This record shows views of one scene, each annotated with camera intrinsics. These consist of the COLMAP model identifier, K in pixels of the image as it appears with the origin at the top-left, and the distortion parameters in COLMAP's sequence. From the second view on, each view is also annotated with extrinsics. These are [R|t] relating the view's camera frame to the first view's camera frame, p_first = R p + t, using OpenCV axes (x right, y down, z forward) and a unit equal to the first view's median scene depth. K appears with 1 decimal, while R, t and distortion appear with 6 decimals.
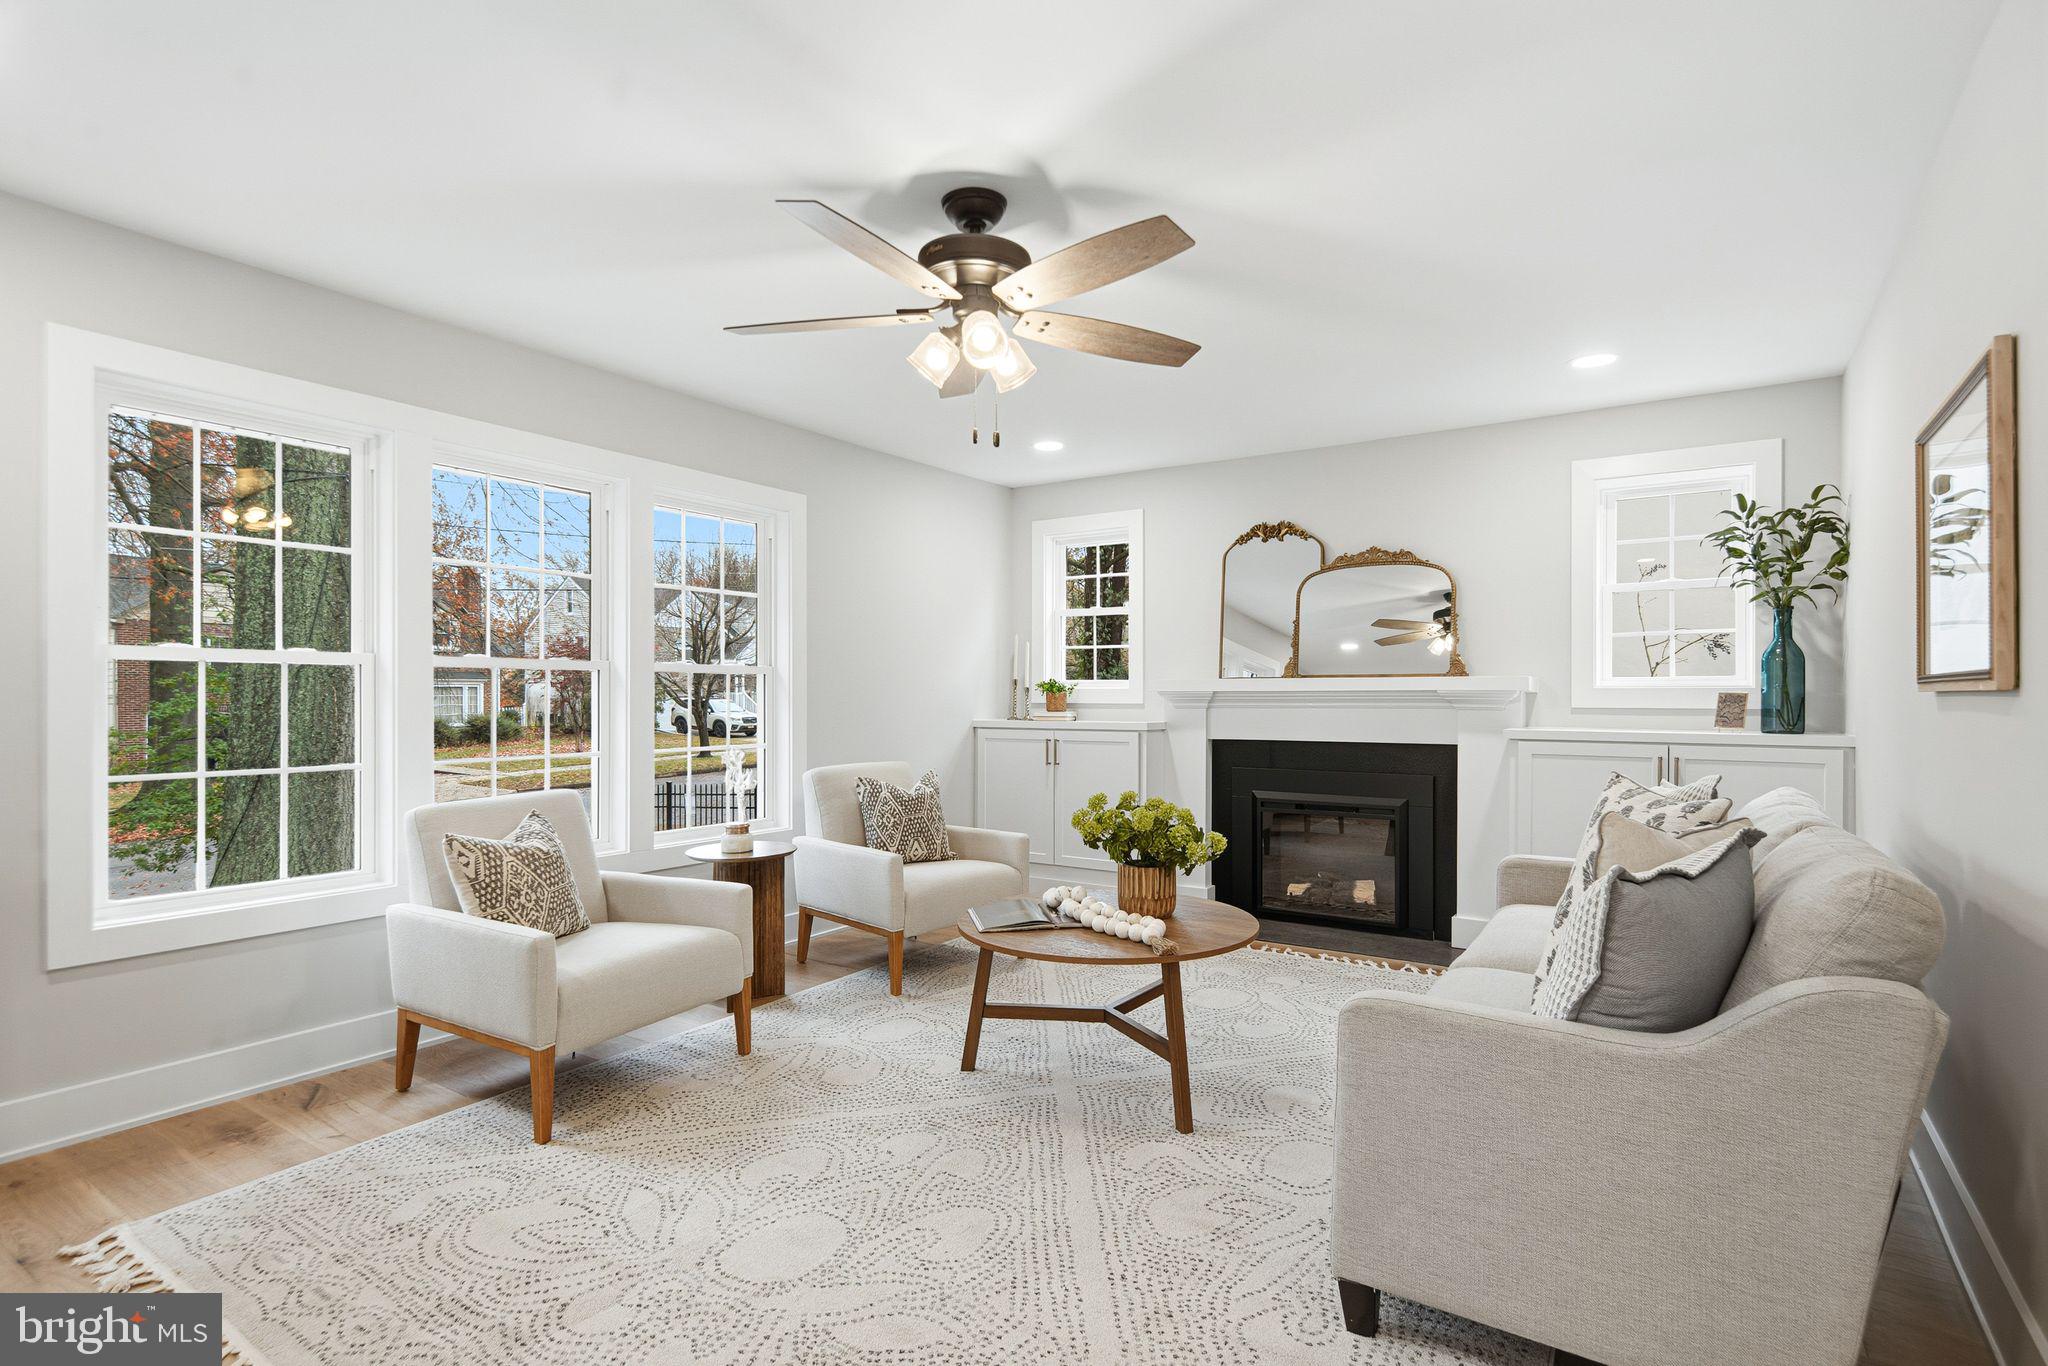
lens RADIAL K [[997.3, 0, 1031.3], [0, 997.3, 703.2], [0, 0, 1]] dist [-0.002925, -0.000328]
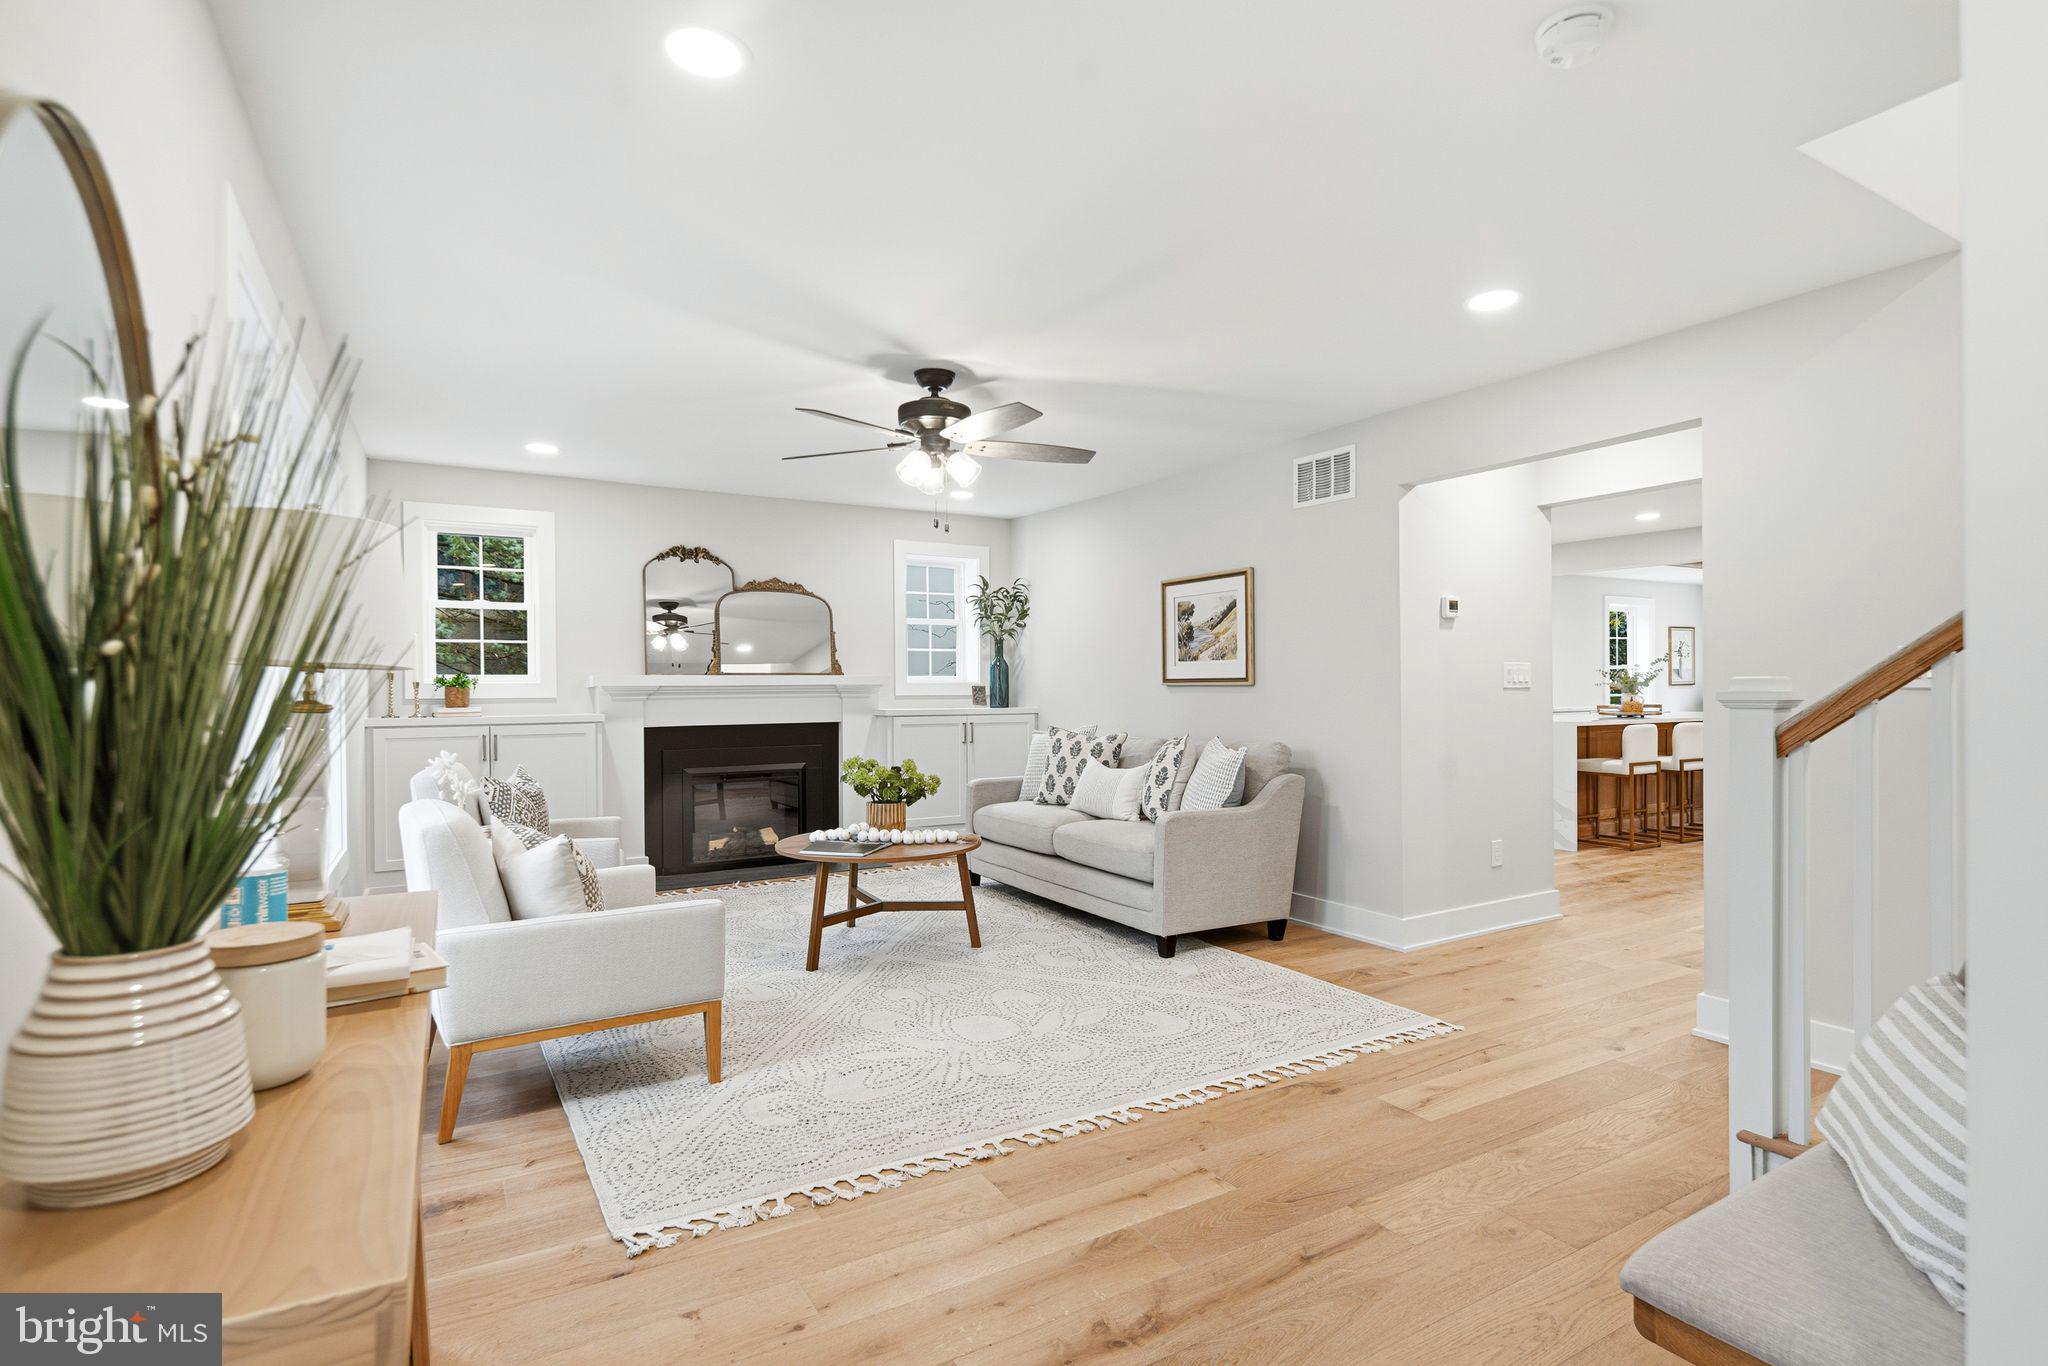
lens RADIAL K [[1017.6, 0, 1045.2], [0, 1017.6, 689.8], [0, 0, 1]] dist [-0.002423, -0.000621]
pose [[0.433675, -0.006095, 0.901049, -0.911475], [0.012309, 0.999924, 0.000840, -0.003136], [-0.900985, 0.010727, 0.433717, 0.098986]]
